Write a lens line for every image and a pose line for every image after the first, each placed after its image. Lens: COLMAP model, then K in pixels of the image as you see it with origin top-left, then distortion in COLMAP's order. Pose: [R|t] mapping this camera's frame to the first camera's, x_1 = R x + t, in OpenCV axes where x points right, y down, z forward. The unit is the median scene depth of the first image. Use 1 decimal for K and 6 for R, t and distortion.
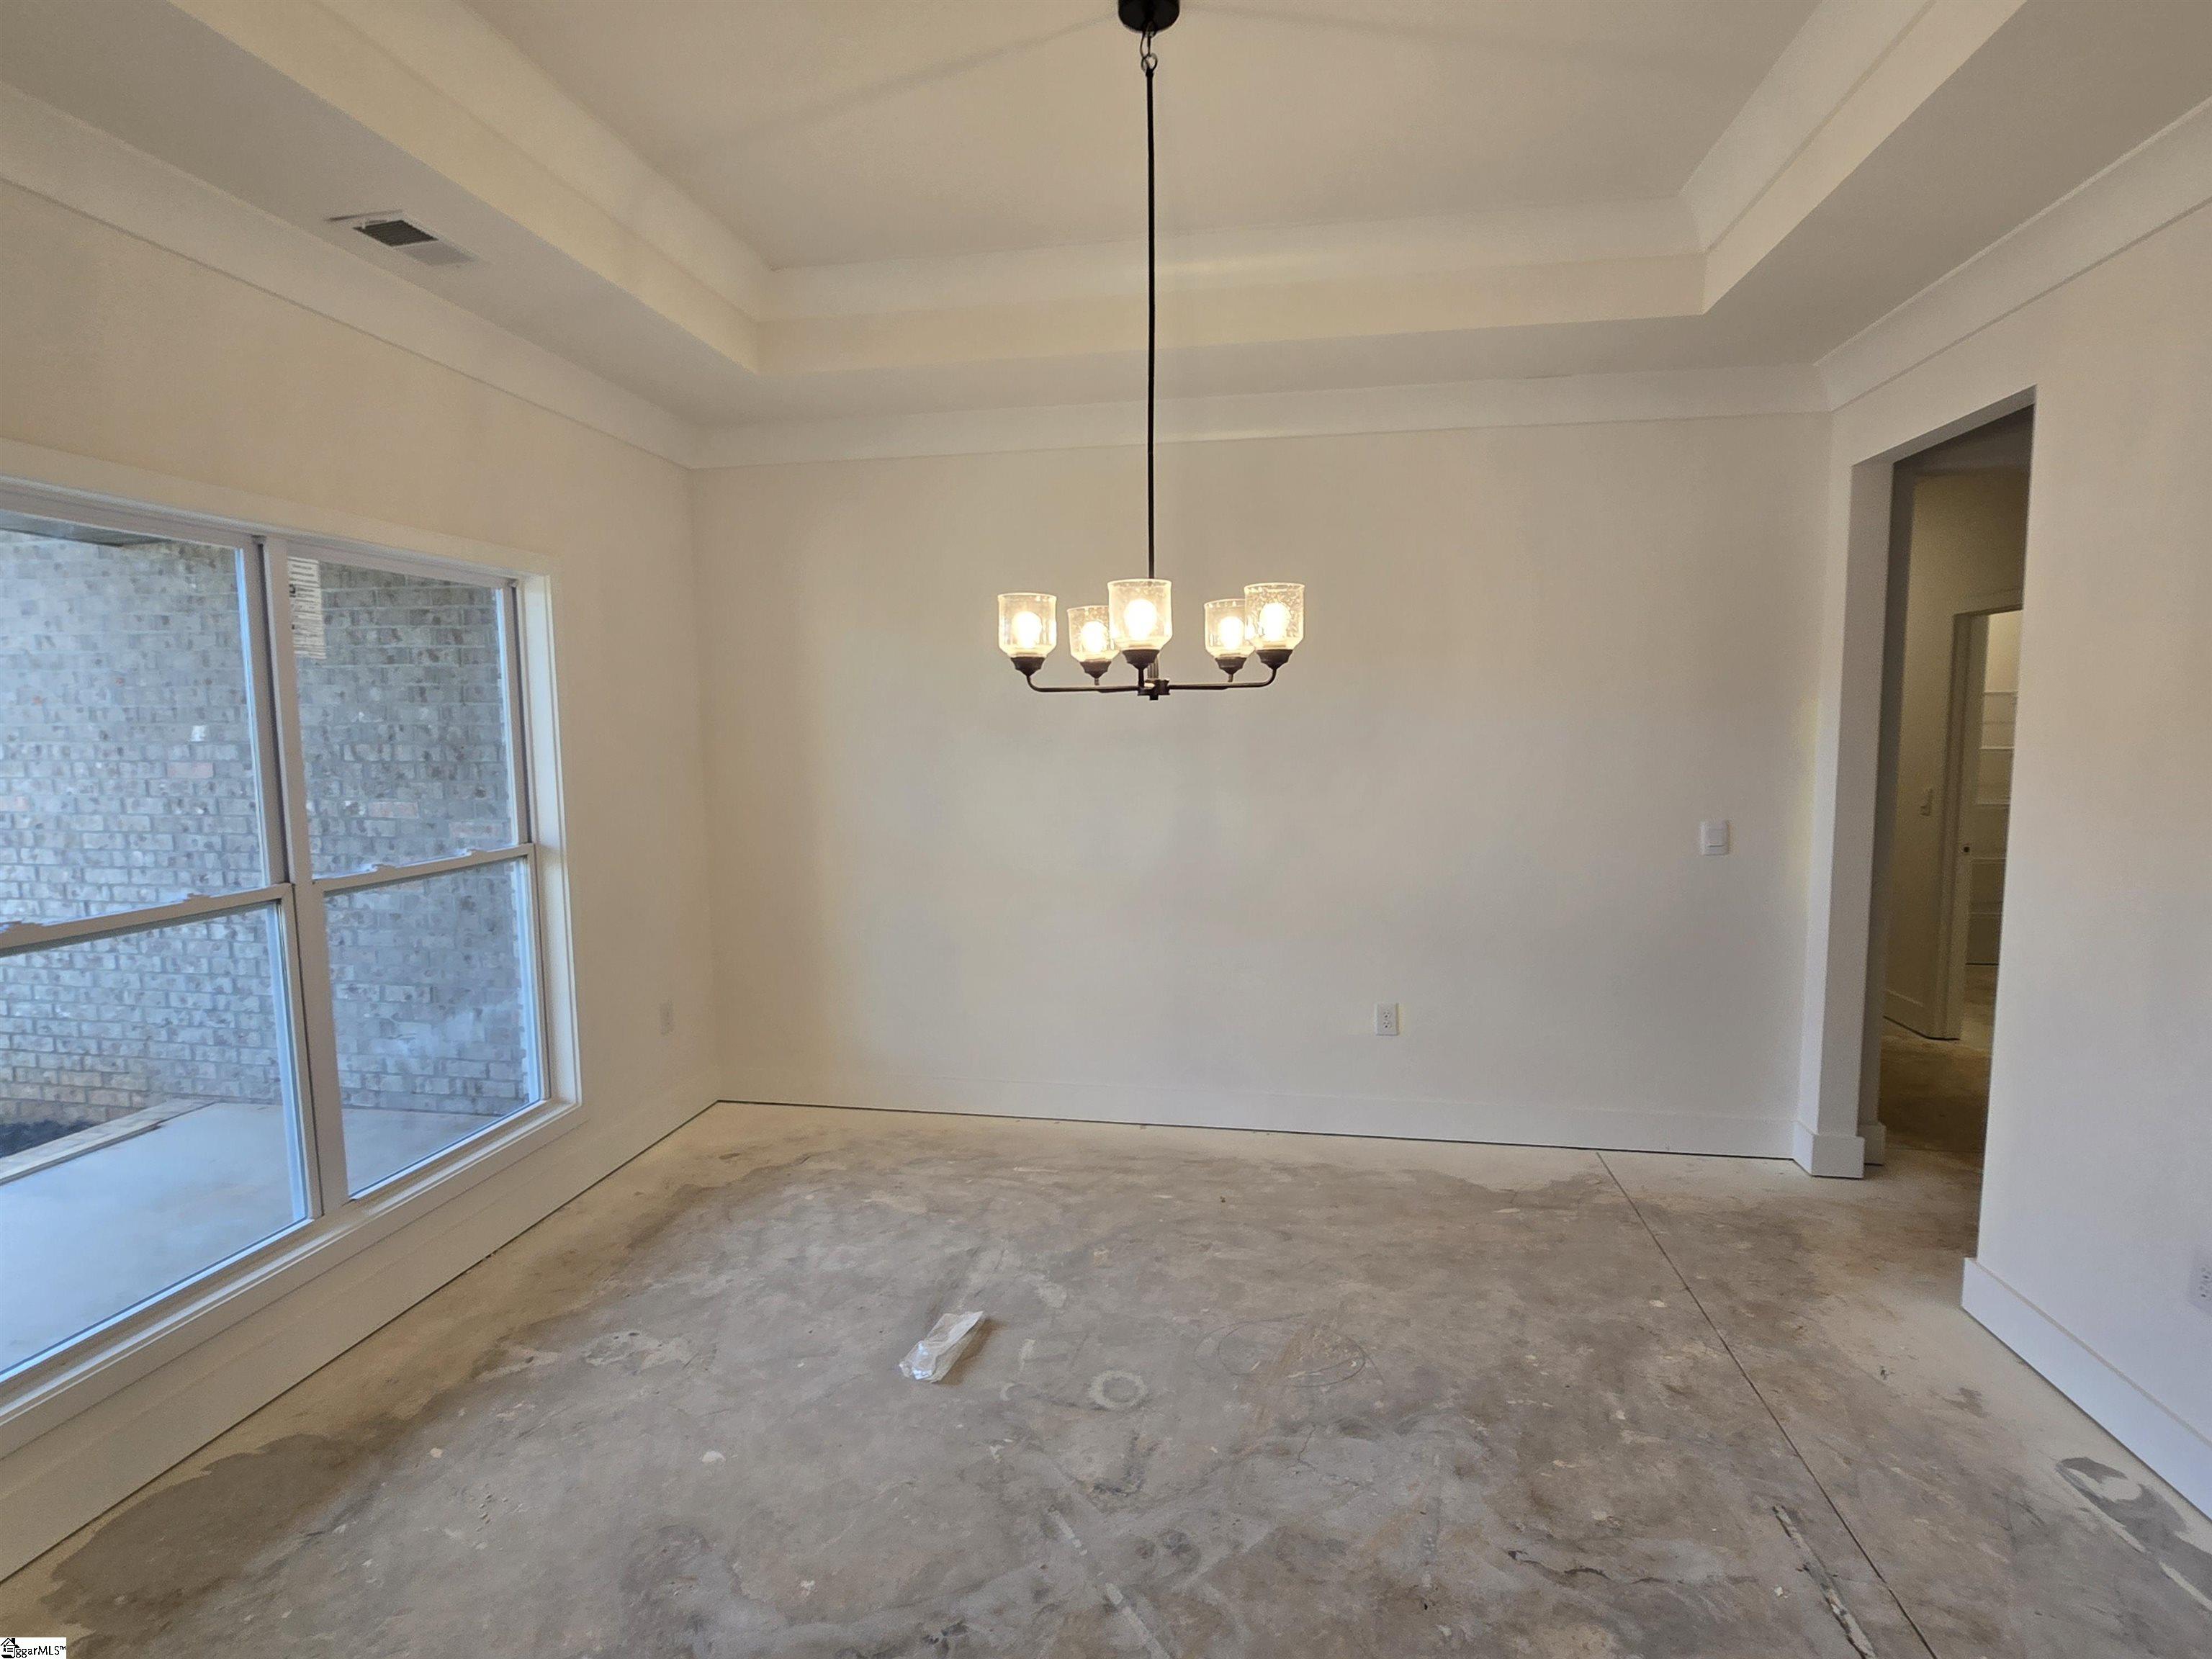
lens RADIAL K [[1115.3, 0, 1095.3], [0, 1115.3, 822.4], [0, 0, 1]] dist [-0.004955, 0.000859]
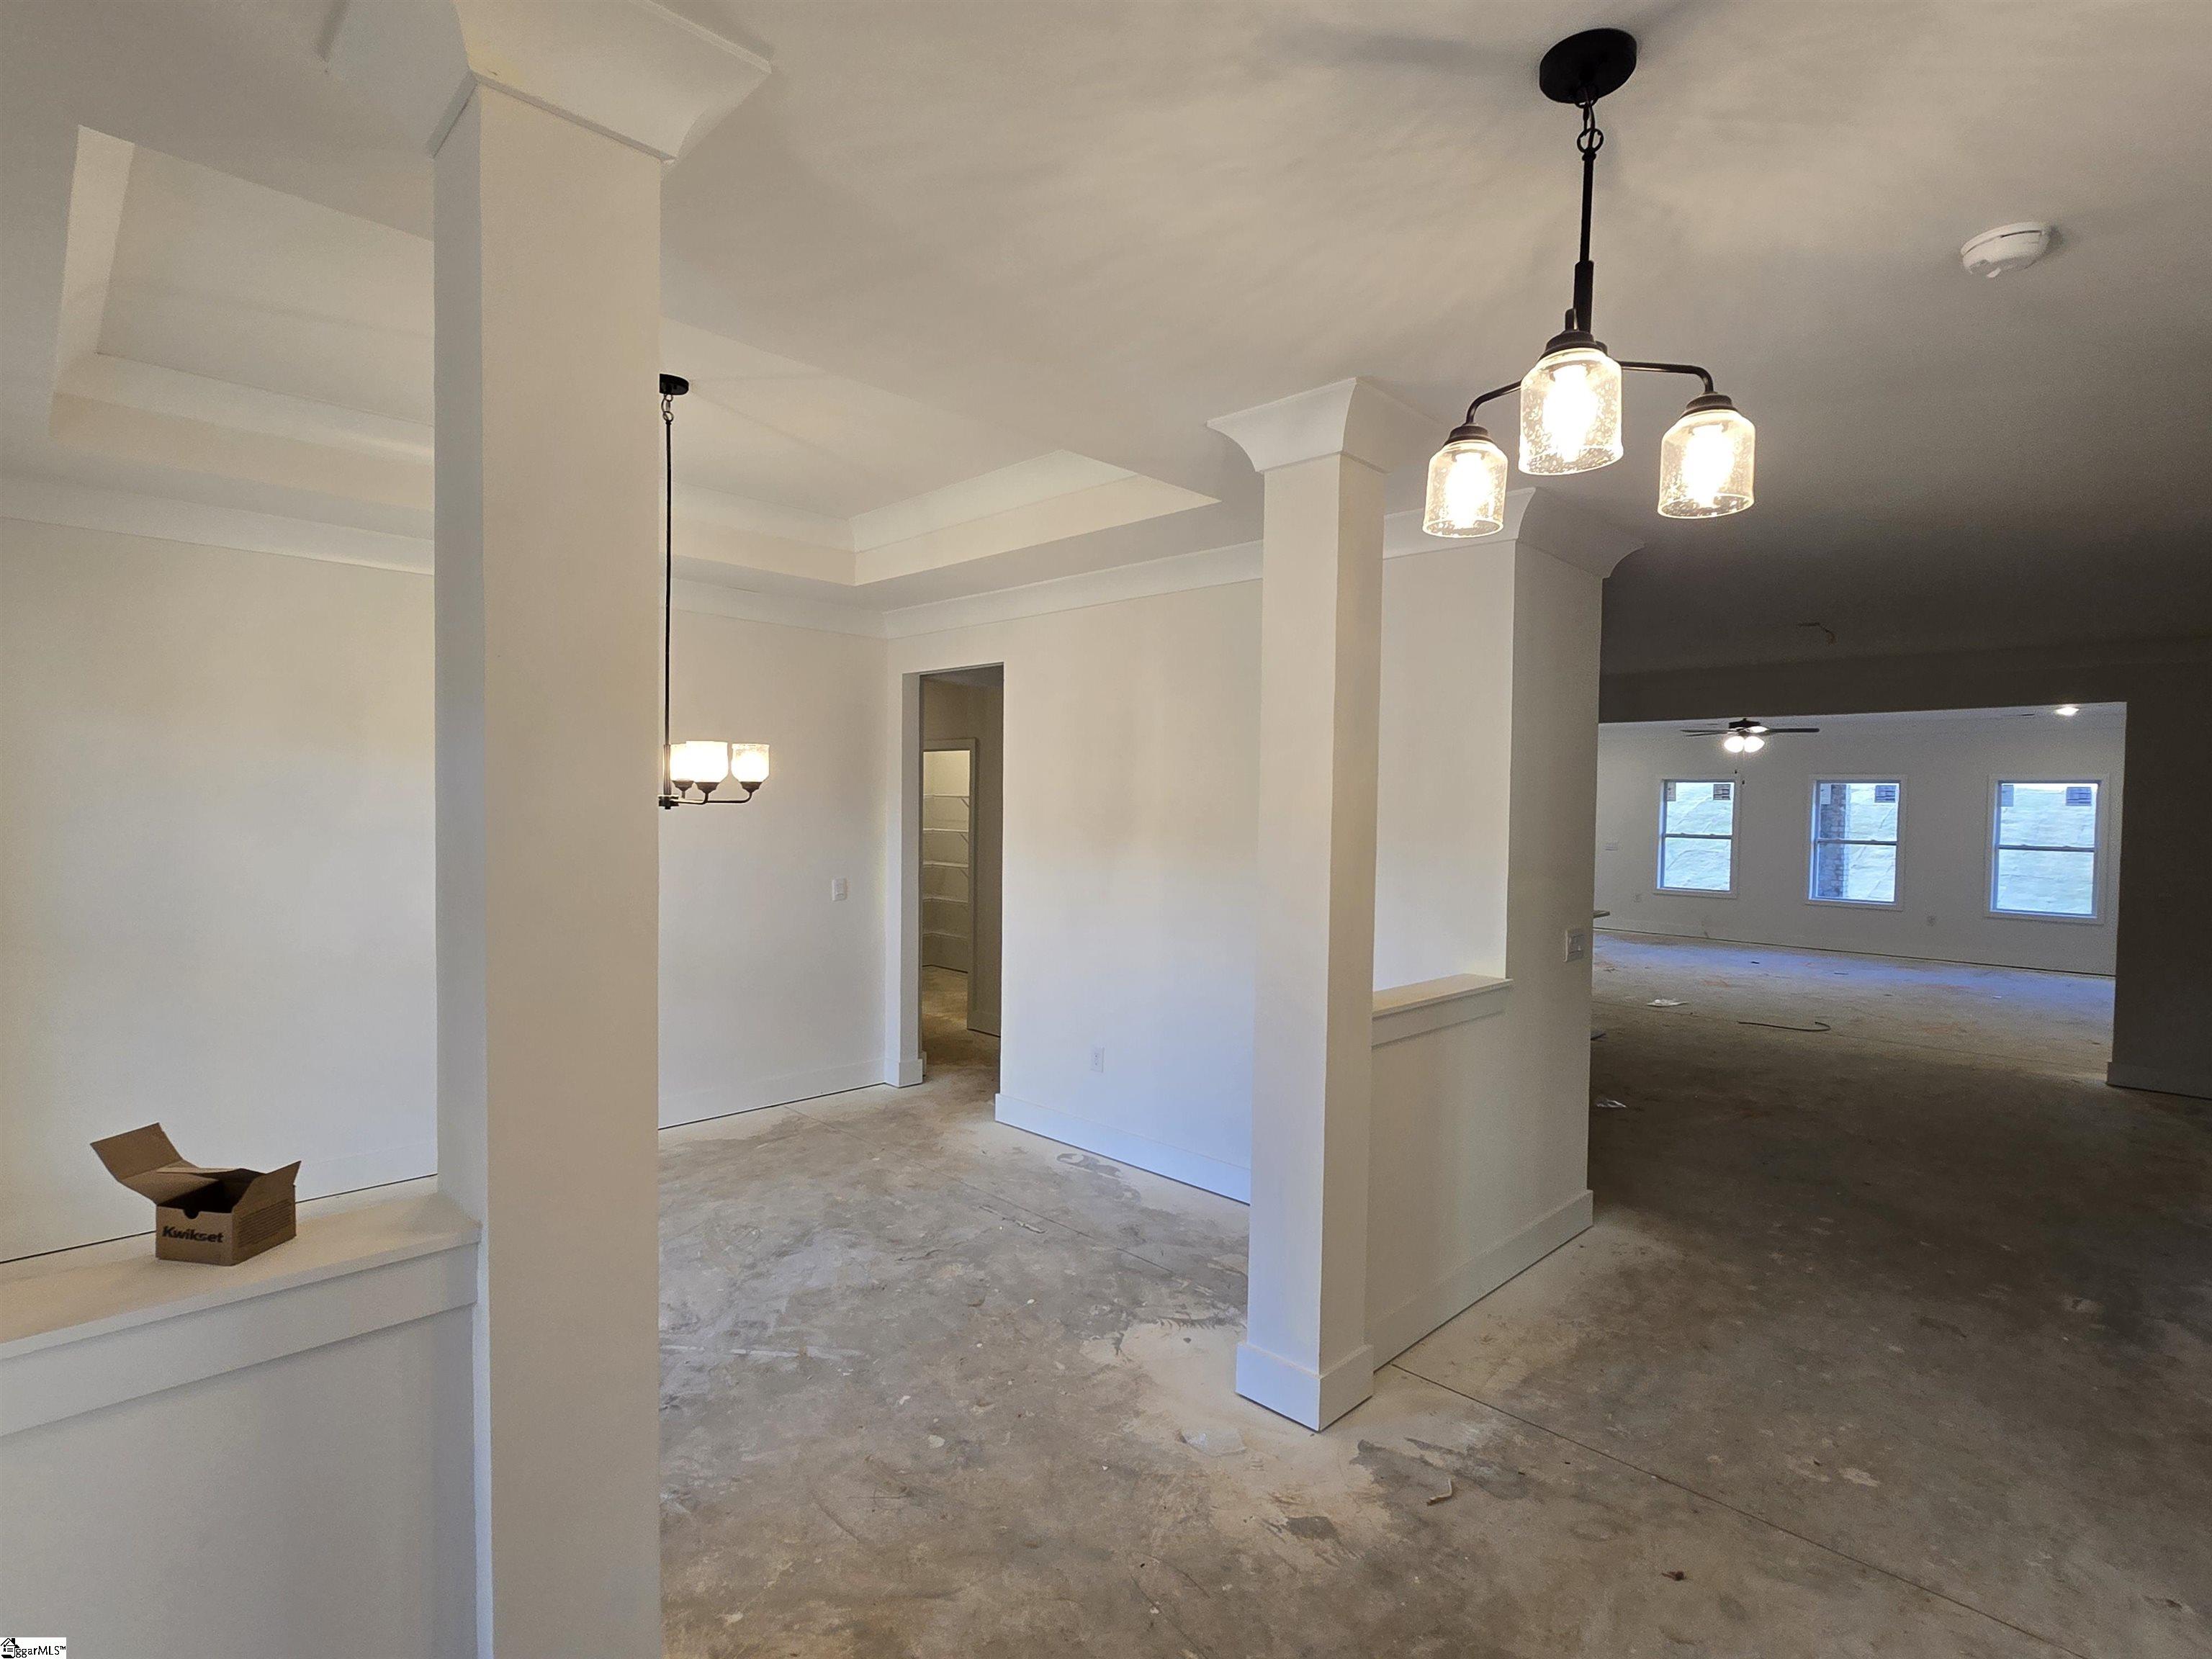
lens RADIAL K [[1093.0, 0, 1113.0], [0, 1093.0, 829.2], [0, 0, 1]] dist [-0.006062, 0.000173]
pose [[0.570060, -0.006449, 0.821578, -0.722535], [0.060132, 0.997615, -0.033893, 0.005360], [-0.819400, 0.068724, 0.569088, -0.314904]]
